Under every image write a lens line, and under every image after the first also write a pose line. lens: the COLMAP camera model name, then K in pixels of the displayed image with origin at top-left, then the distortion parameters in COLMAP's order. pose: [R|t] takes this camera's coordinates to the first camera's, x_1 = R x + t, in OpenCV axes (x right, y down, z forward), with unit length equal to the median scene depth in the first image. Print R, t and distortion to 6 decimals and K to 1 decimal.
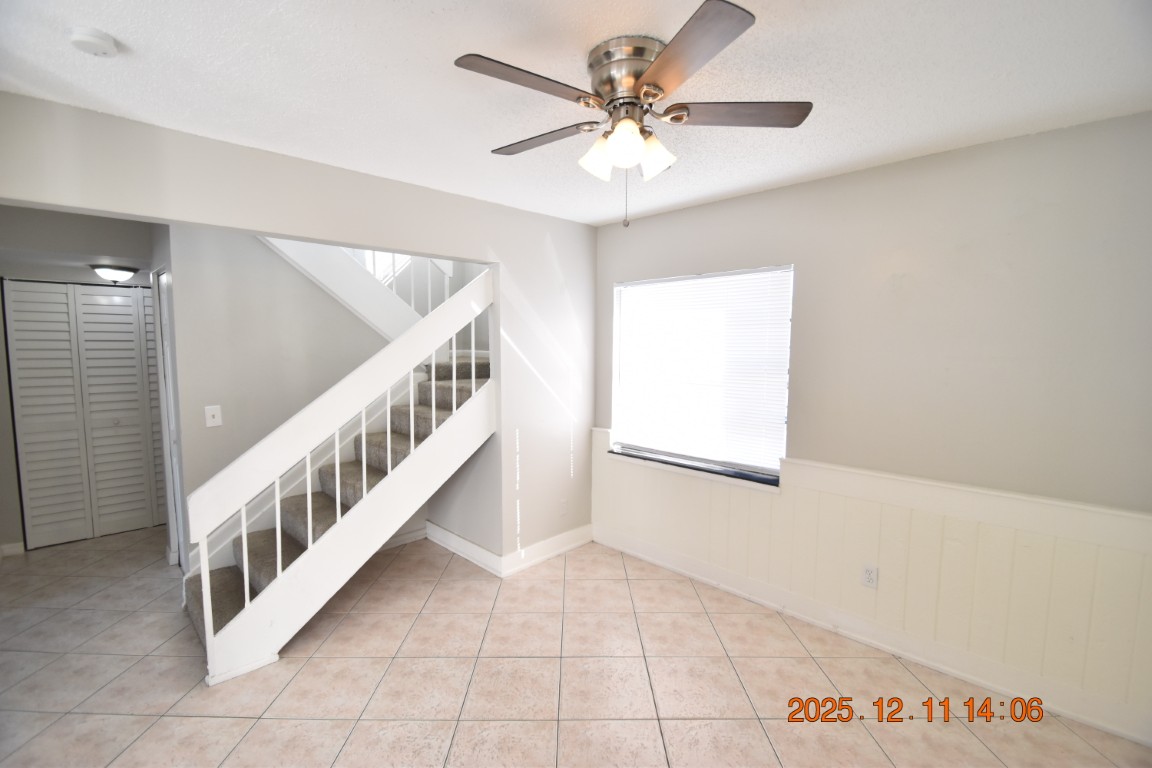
lens RADIAL K [[501.4, 0, 573.8], [0, 501.4, 389.2], [0, 0, 1]] dist [0.008960, -0.013023]
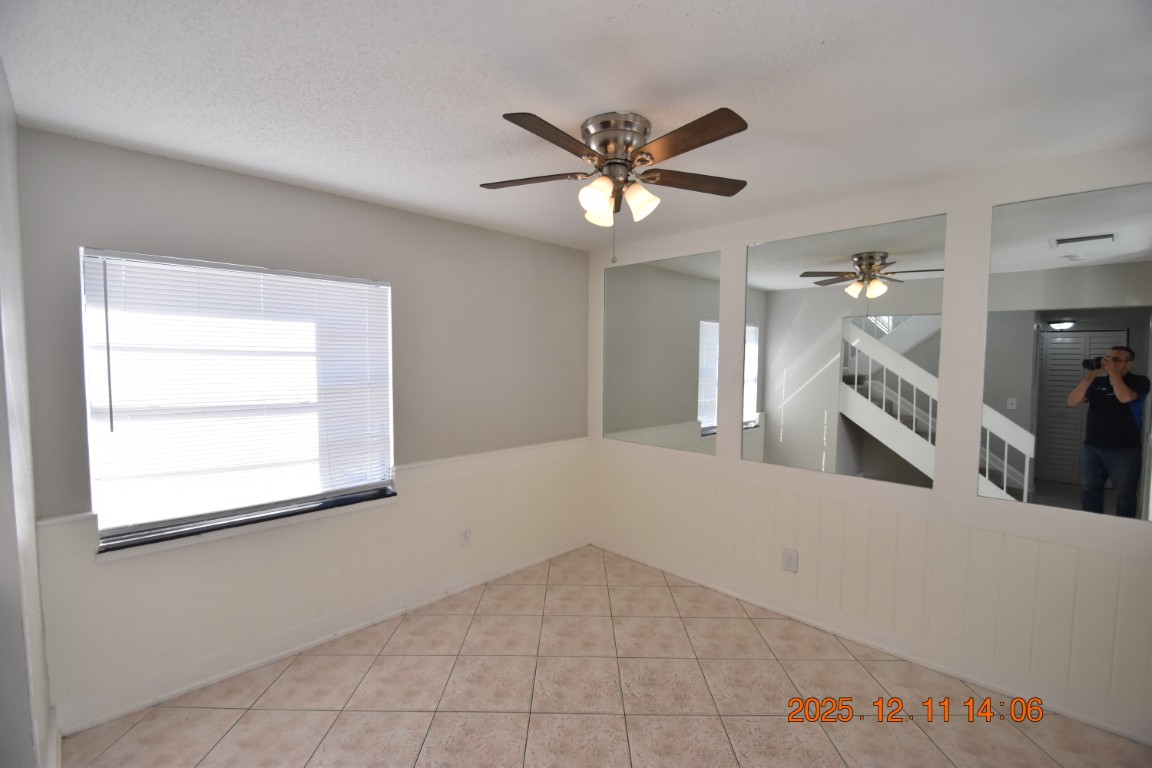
lens RADIAL K [[501.4, 0, 573.8], [0, 501.4, 389.2], [0, 0, 1]] dist [0.008960, -0.013023]
pose [[0.006448, -0.062870, 0.998001, -0.605993], [0.083933, 0.994534, 0.062109, -0.056577], [-0.996451, 0.083365, 0.011690, 0.602512]]
